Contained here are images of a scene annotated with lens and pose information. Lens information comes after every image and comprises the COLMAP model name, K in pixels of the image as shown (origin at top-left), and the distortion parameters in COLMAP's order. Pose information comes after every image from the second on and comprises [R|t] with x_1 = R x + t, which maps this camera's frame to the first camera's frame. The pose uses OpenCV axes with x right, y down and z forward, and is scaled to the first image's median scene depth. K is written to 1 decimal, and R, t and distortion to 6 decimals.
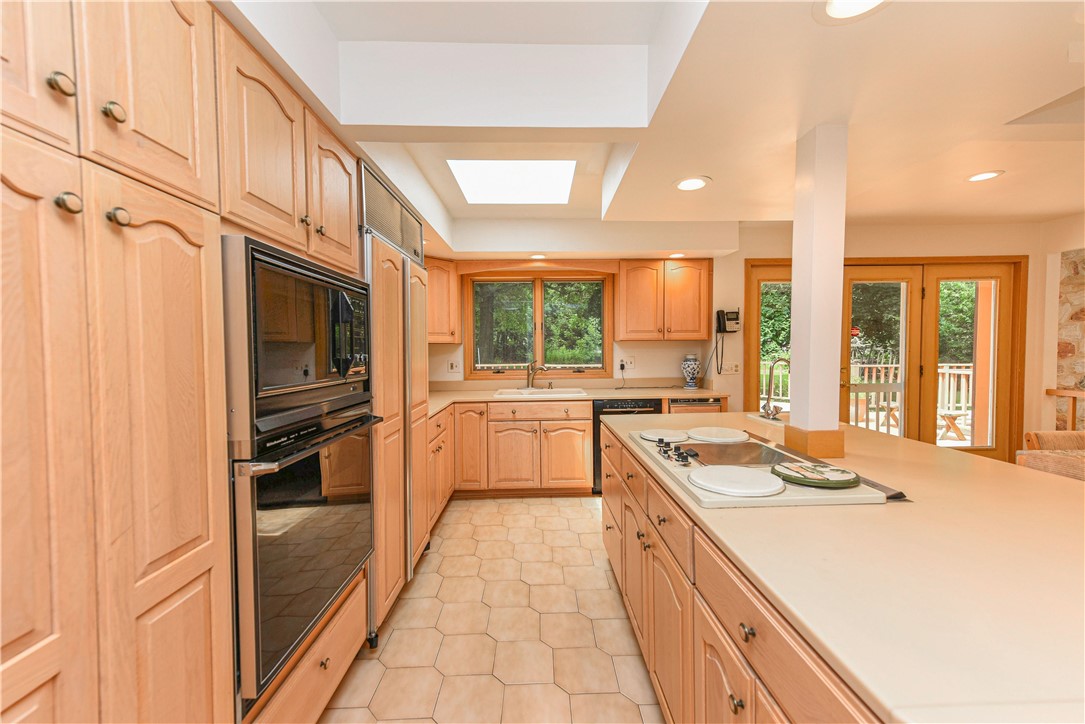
lens RADIAL K [[423.2, 0, 548.8], [0, 423.2, 360.7], [0, 0, 1]] dist [0.014421, 0.000042]
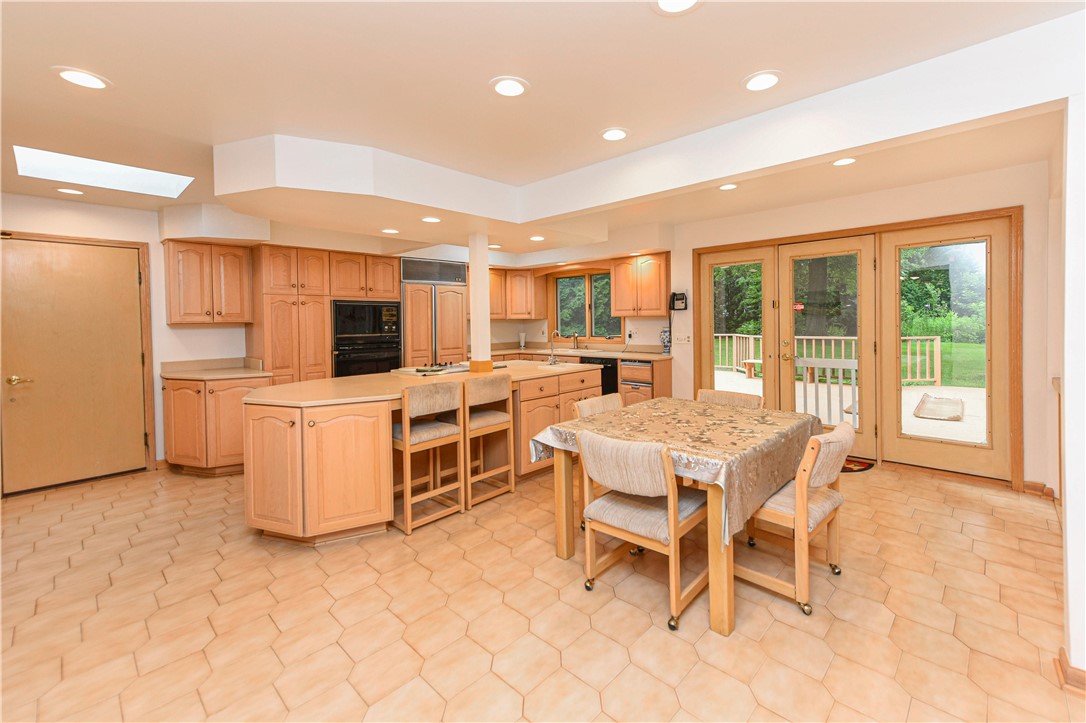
lens RADIAL K [[461.2, 0, 569.5], [0, 461.2, 324.3], [0, 0, 1]] dist [0.015718, 0.000120]
pose [[0.715279, 0.005953, -0.698814, 1.138884], [-0.013335, 0.999898, -0.005131, -0.012928], [0.698712, 0.012989, 0.715285, -0.189624]]
